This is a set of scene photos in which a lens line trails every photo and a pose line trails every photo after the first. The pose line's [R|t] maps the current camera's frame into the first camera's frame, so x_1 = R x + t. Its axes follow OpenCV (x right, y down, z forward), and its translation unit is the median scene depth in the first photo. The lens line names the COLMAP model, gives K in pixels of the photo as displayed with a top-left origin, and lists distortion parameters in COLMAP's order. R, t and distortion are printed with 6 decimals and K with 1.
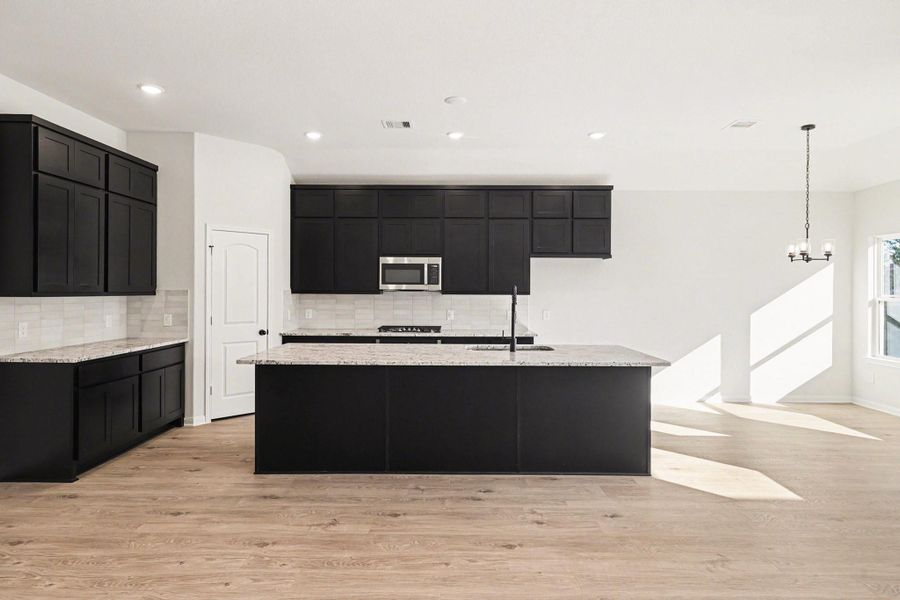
lens RADIAL K [[515.4, 0, 449.5], [0, 515.4, 291.6], [0, 0, 1]] dist [-0.000452, 0.000354]
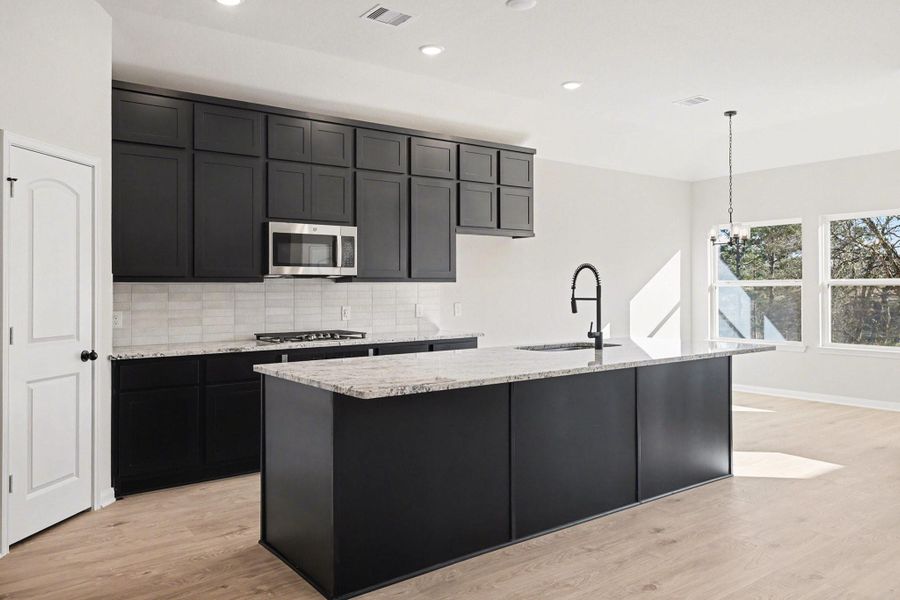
lens RADIAL K [[672.2, 0, 448.3], [0, 672.2, 287.0], [0, 0, 1]] dist [0.006221, 0.005270]
pose [[0.796475, -0.009271, 0.604600, -0.521282], [0.012830, 0.999916, -0.001569, 0.017108], [-0.604535, 0.009007, 0.796528, 0.264595]]
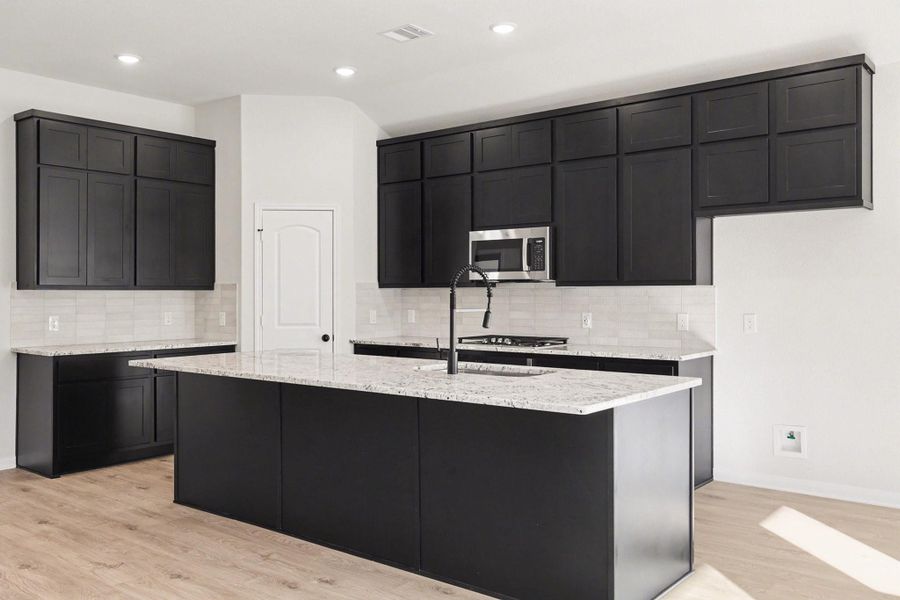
lens RADIAL K [[768.5, 0, 450.0], [0, 768.5, 300.0], [0, 0, 1]] dist [-0.009476, -0.002937]
pose [[0.785500, -0.002387, -0.618857, 0.533722], [0.004802, 0.999986, 0.002238, 0.022234], [0.618843, -0.004730, 0.785501, 0.230459]]
